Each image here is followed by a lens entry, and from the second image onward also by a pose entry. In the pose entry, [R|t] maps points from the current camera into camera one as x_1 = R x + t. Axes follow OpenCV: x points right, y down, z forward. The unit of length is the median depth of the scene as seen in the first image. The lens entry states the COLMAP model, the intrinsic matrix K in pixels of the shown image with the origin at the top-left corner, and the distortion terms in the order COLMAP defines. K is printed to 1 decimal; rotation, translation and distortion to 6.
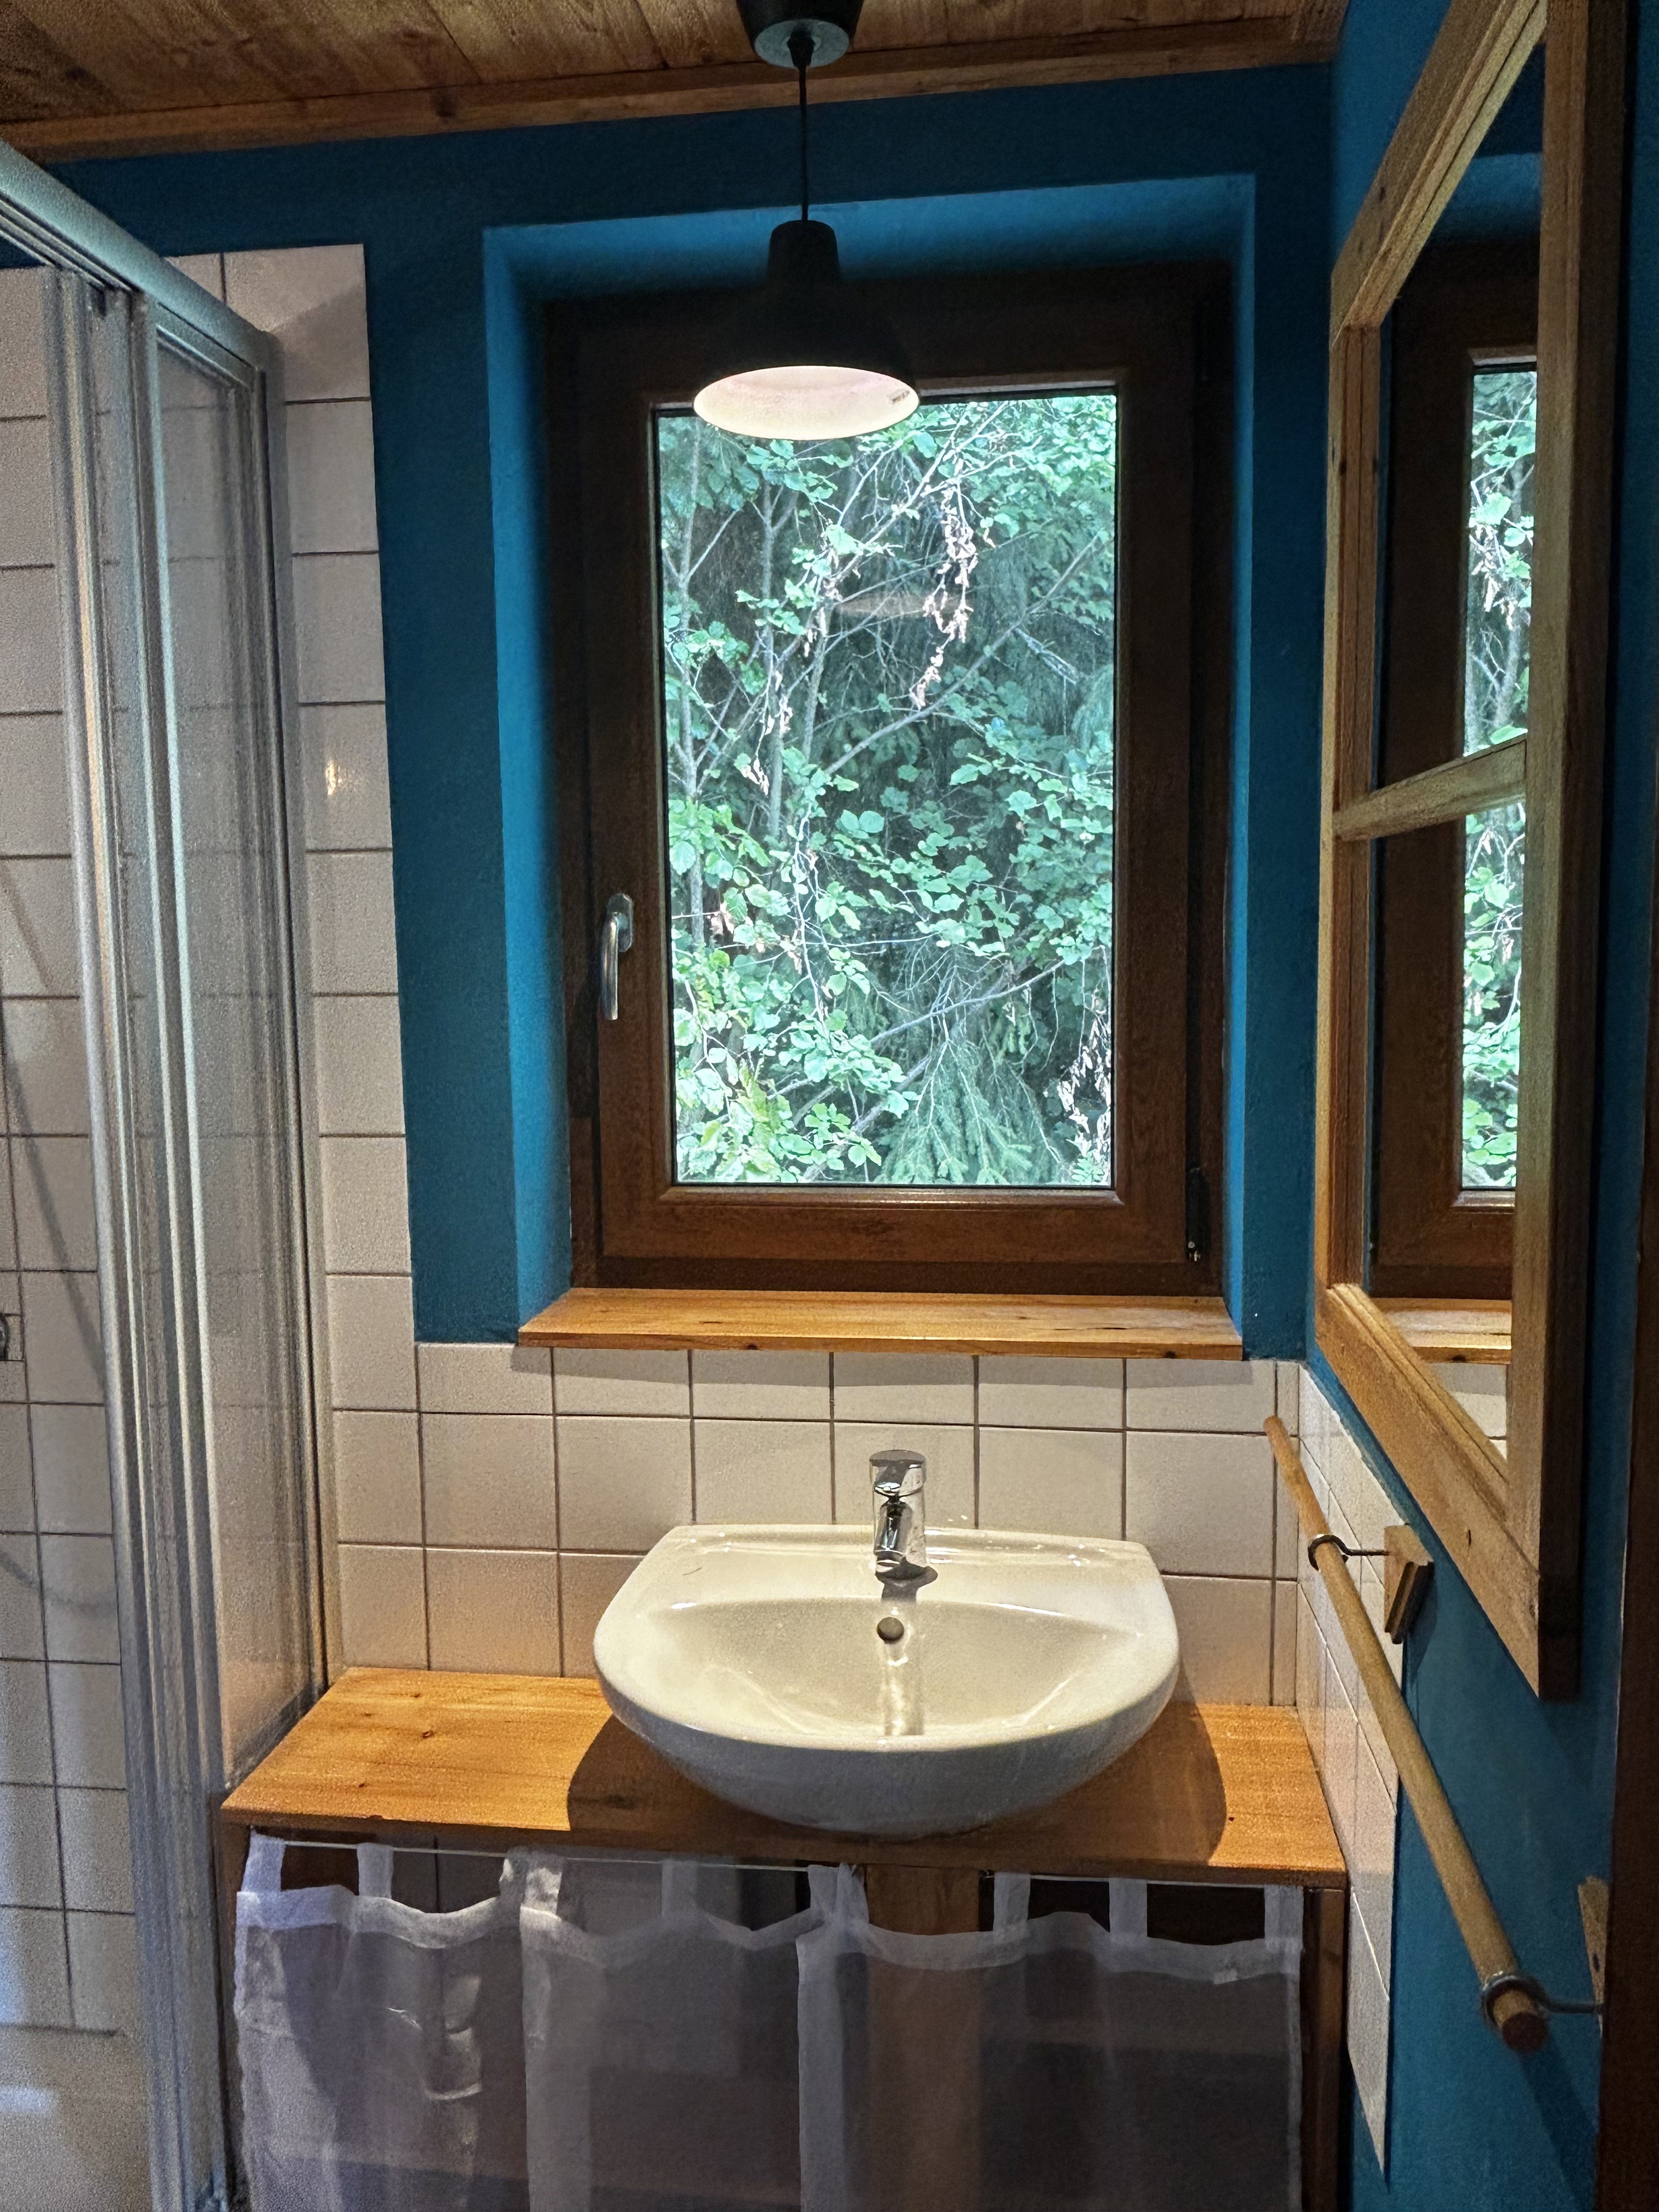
lens RADIAL K [[1689.3, 0, 848.0], [0, 1689.3, 1106.3], [0, 0, 1]] dist [0.014191, -0.023862]
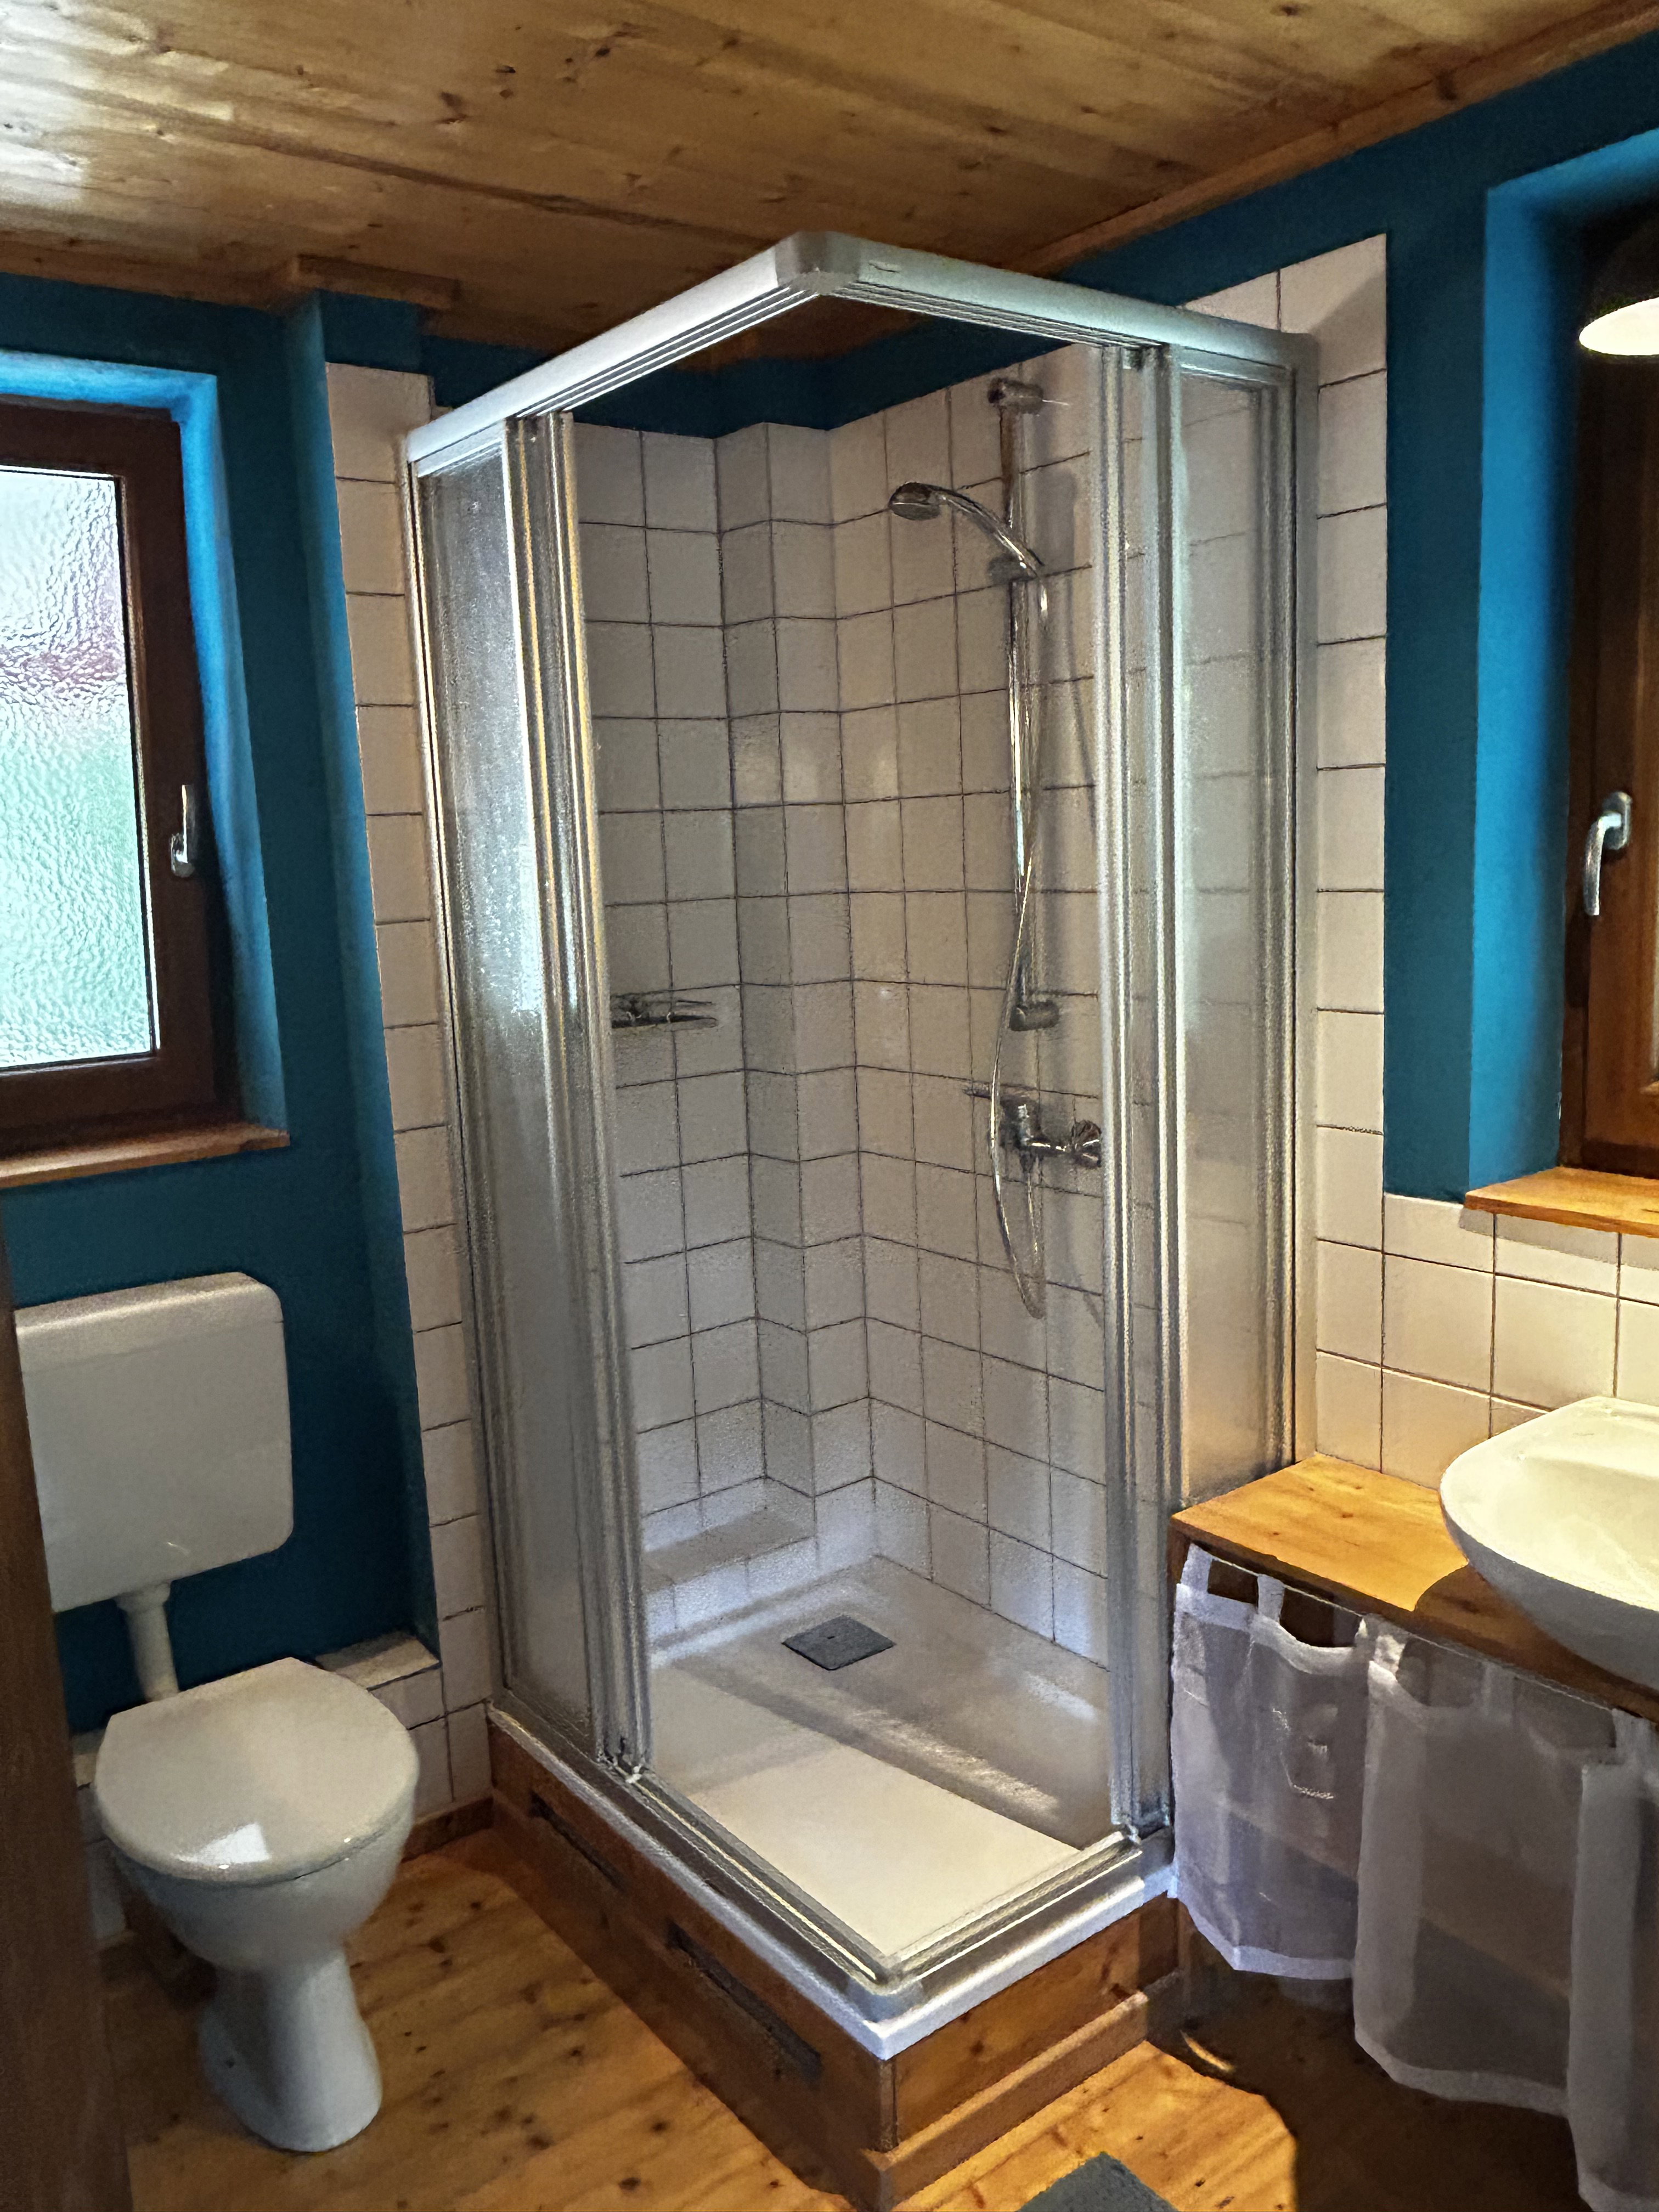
lens RADIAL K [[1689.3, 0, 832.4], [0, 1689.3, 1101.0], [0, 0, 1]] dist [0.014191, -0.023862]
pose [[0.702429, 0.093819, -0.705543, 0.316509], [-0.042508, 0.995035, 0.089994, -0.012350], [0.710483, -0.033224, 0.702929, -0.090060]]
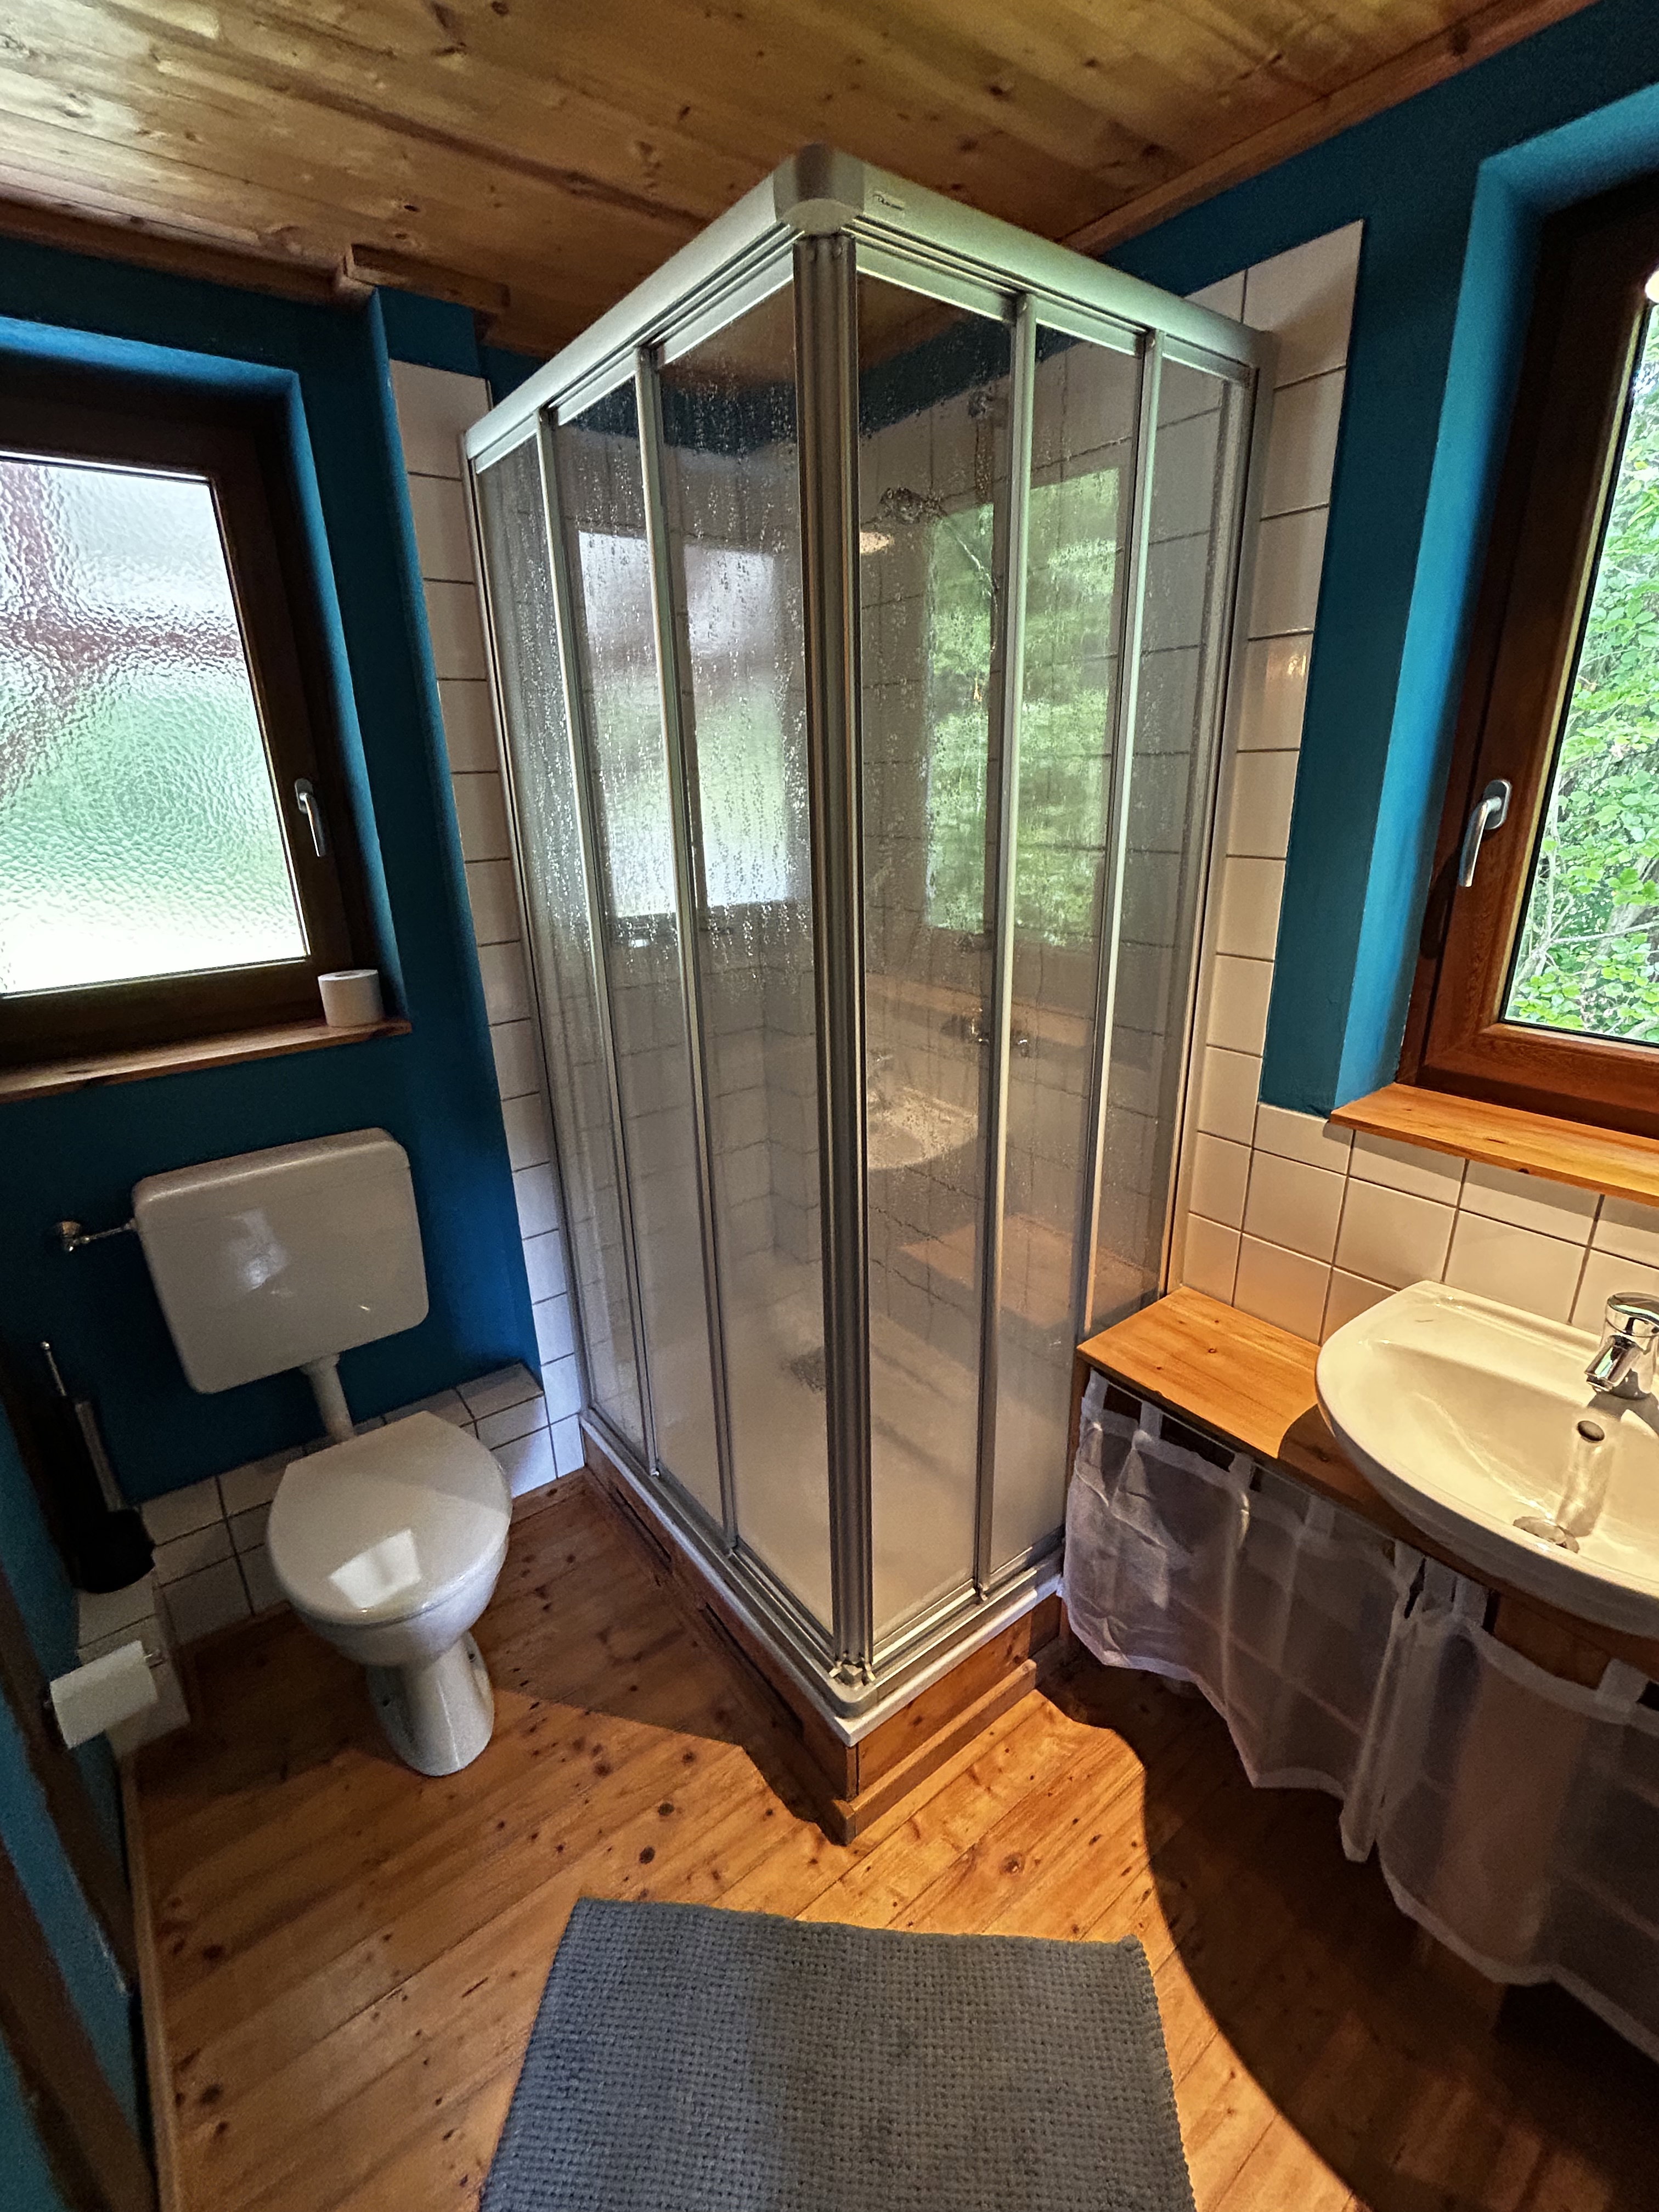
lens RADIAL K [[971.7, 0, 831.4], [0, 971.7, 1101.6], [0, 0, 1]] dist [0.000196, 0.000756]
pose [[0.701200, 0.229162, -0.675132, 0.059346], [-0.059448, 0.962431, 0.264937, -0.068319], [0.710482, -0.145638, 0.688480, 0.167217]]
